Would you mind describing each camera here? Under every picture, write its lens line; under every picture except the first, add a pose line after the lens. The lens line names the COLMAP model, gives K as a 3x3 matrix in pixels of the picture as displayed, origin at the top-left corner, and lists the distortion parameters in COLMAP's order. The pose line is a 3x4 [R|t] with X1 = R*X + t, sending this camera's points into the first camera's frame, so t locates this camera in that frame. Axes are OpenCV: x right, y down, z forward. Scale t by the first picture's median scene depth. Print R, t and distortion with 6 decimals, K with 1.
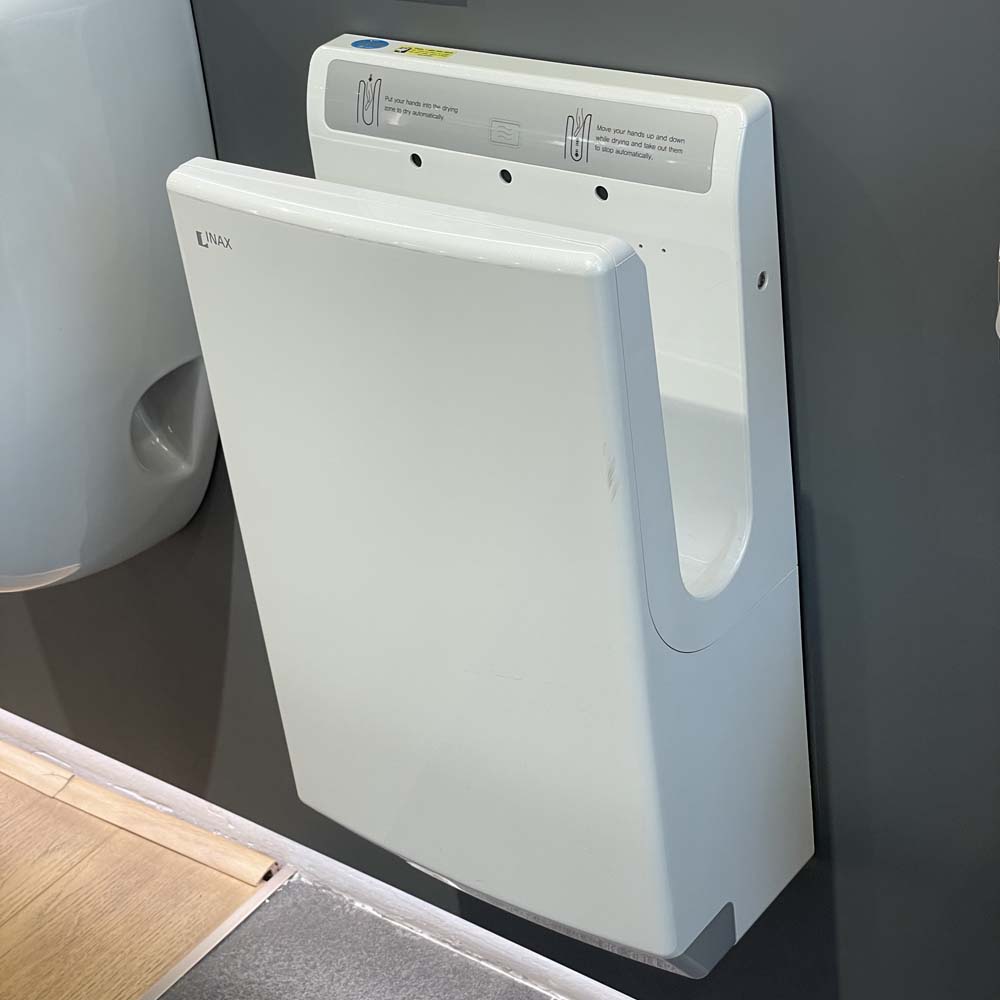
lens RADIAL K [[1990.8, 0, 498.2], [0, 1990.8, 504.8], [0, 0, 1]] dist [0.023194, 0.000000]
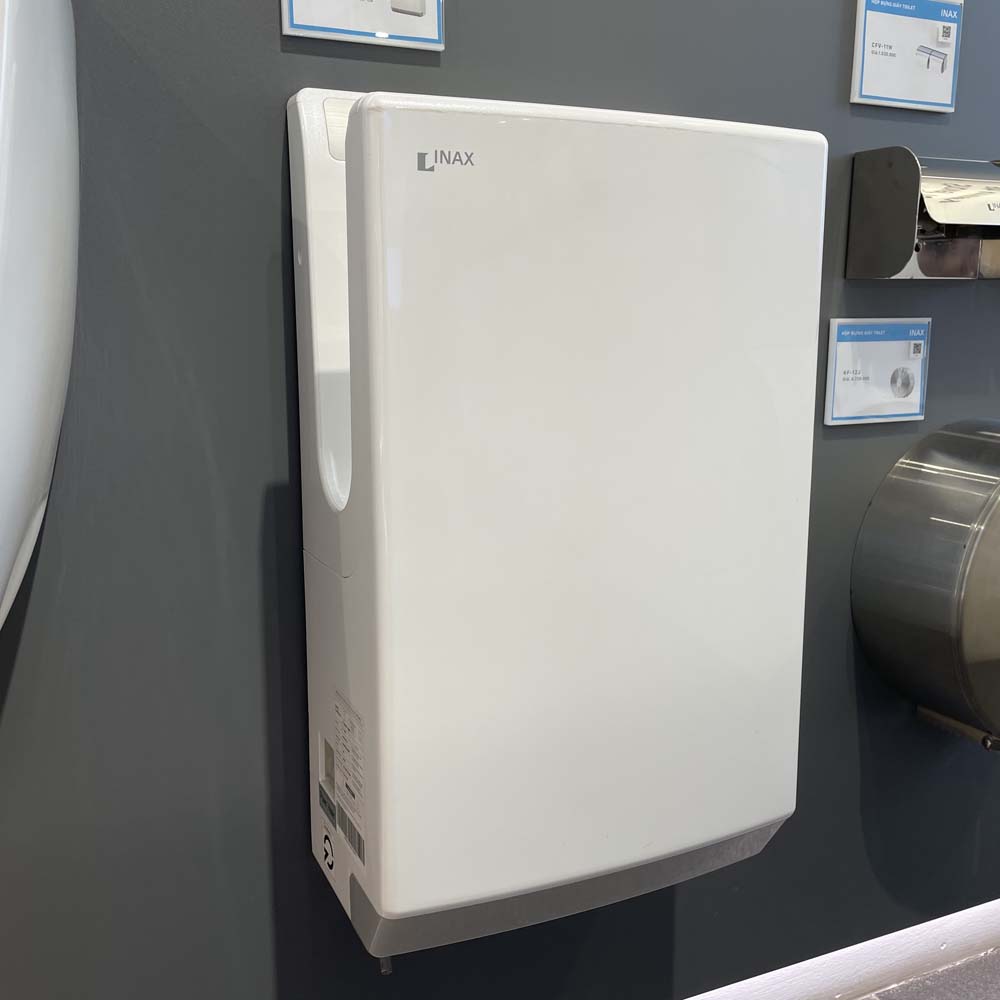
lens RADIAL K [[1032.5, 0, 508.3], [0, 1032.5, 494.4], [0, 0, 1]] dist [0.017649, 0.000000]
pose [[0.463564, -0.034556, 0.885389, -0.568641], [0.415263, 0.891179, -0.182638, 0.106936], [-0.782729, 0.452334, 0.427469, 0.856746]]
